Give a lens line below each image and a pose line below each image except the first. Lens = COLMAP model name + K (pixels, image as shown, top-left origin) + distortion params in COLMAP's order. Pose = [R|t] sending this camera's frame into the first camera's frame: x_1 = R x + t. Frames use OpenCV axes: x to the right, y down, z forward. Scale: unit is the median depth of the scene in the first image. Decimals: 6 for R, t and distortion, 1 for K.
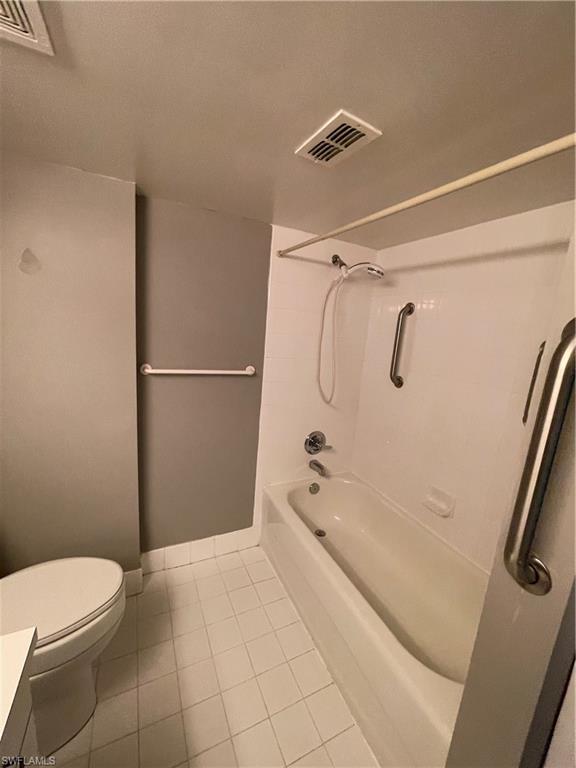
lens RADIAL K [[311.9, 0, 288.0], [0, 311.9, 384.0], [0, 0, 1]] dist [0.010663, 0.000291]
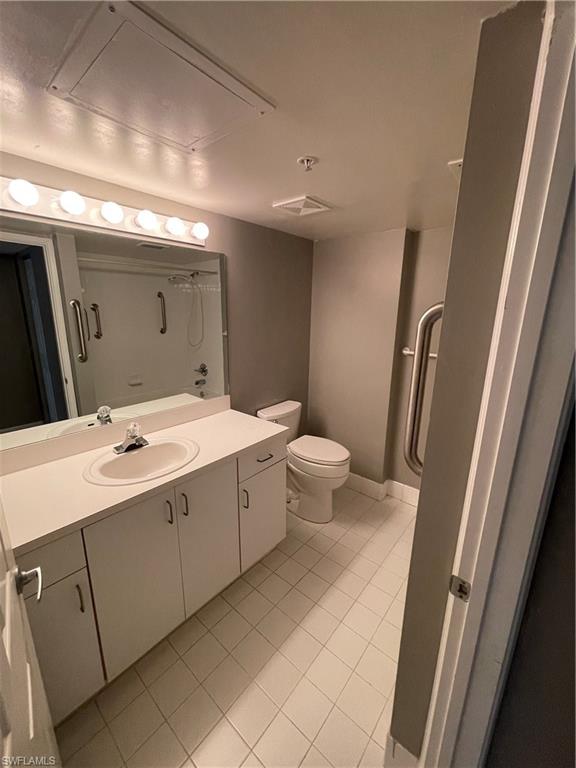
lens RADIAL K [[311.9, 0, 288.0], [0, 311.9, 384.0], [0, 0, 1]] dist [0.010663, 0.000291]
pose [[0.400225, 0.139950, -0.905668, 0.665735], [-0.158116, 0.983995, 0.082180, 0.071712], [0.902674, 0.110310, 0.415947, -0.073975]]
